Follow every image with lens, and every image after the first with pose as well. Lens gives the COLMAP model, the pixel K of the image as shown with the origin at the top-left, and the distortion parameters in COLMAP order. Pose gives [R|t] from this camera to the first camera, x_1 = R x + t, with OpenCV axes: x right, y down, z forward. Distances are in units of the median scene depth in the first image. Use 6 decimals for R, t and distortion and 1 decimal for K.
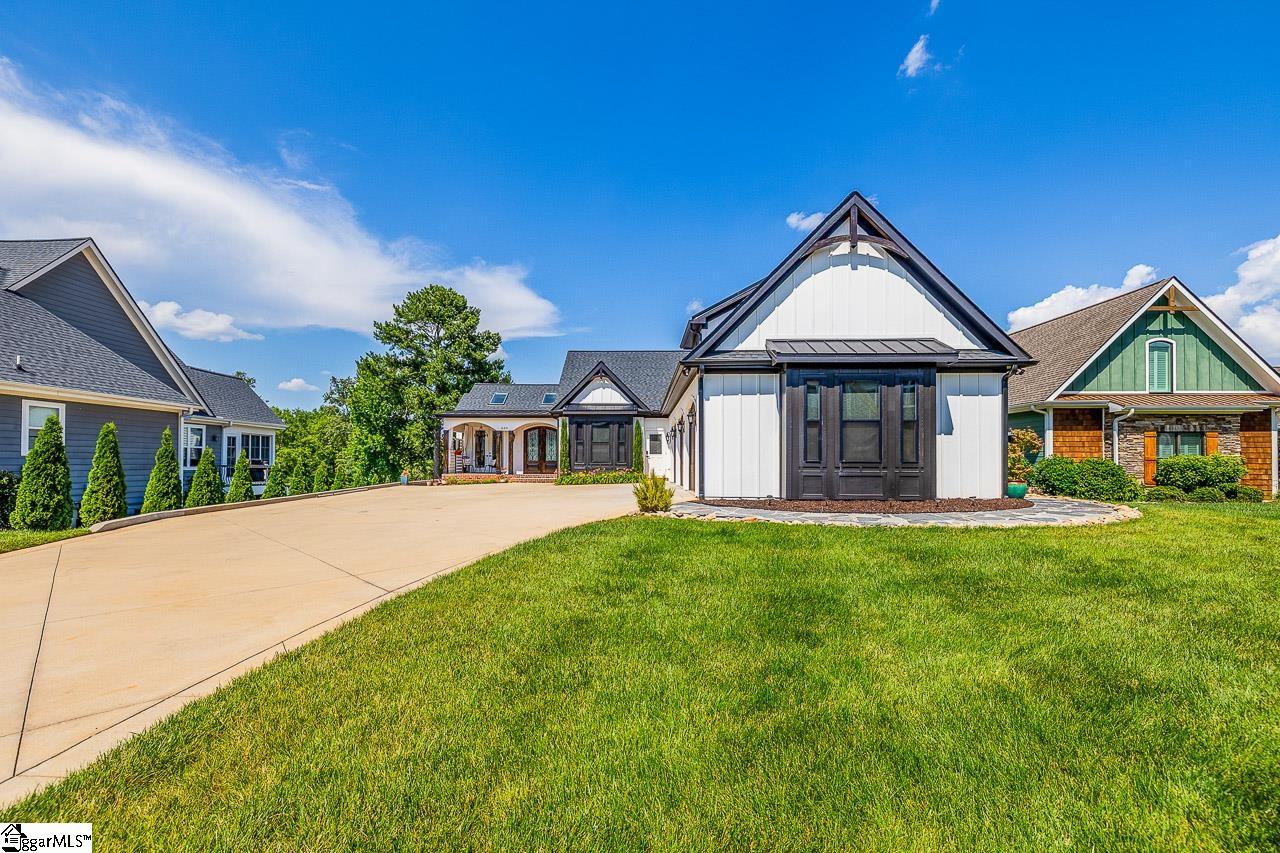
lens RADIAL K [[577.7, 0, 638.5], [0, 577.7, 469.3], [0, 0, 1]] dist [0.000726, -0.000350]
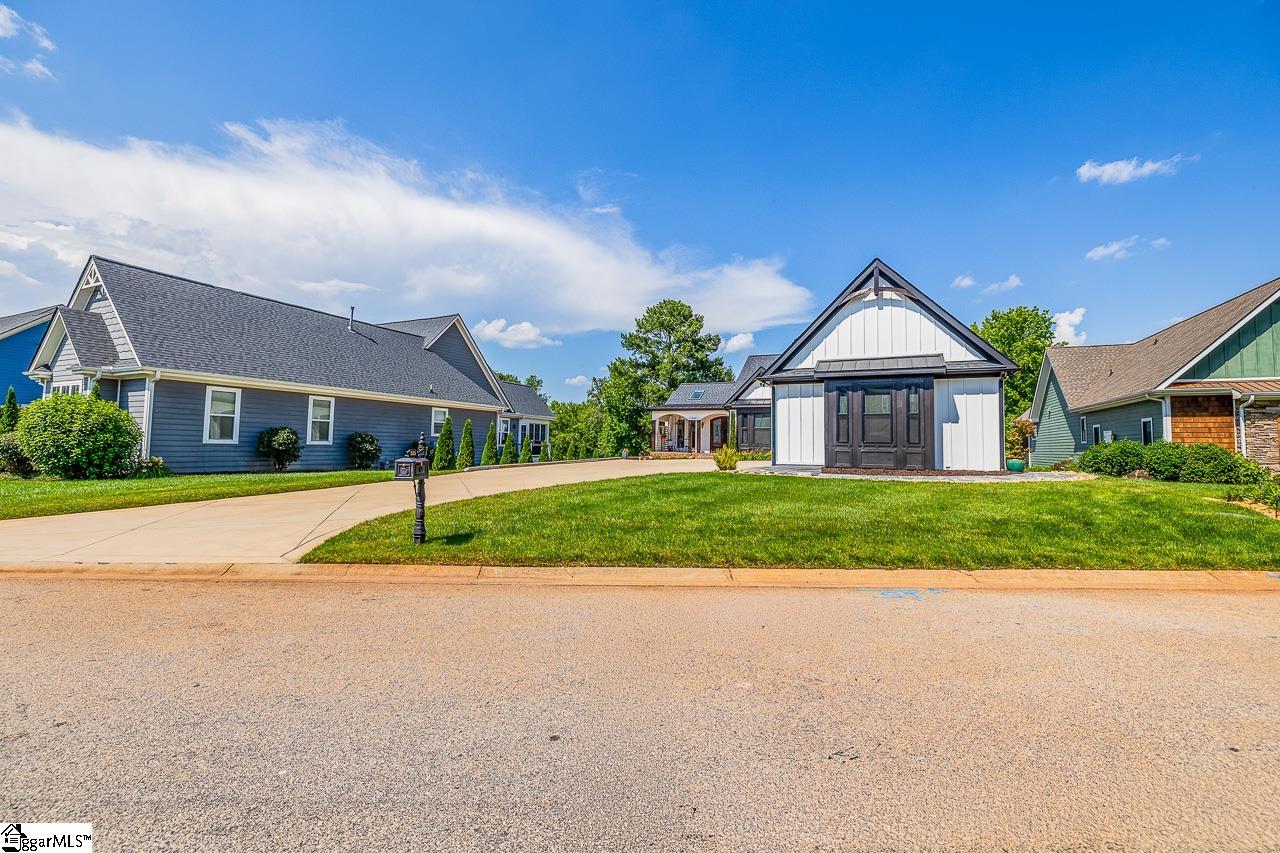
lens RADIAL K [[554.1, 0, 640.8], [0, 554.1, 444.8], [0, 0, 1]] dist [0.012769, 0.000031]
pose [[0.916553, 0.010454, -0.399777, 0.184471], [-0.017143, 0.999766, -0.013158, 0.010230], [0.399546, 0.018913, 0.916518, -0.244108]]
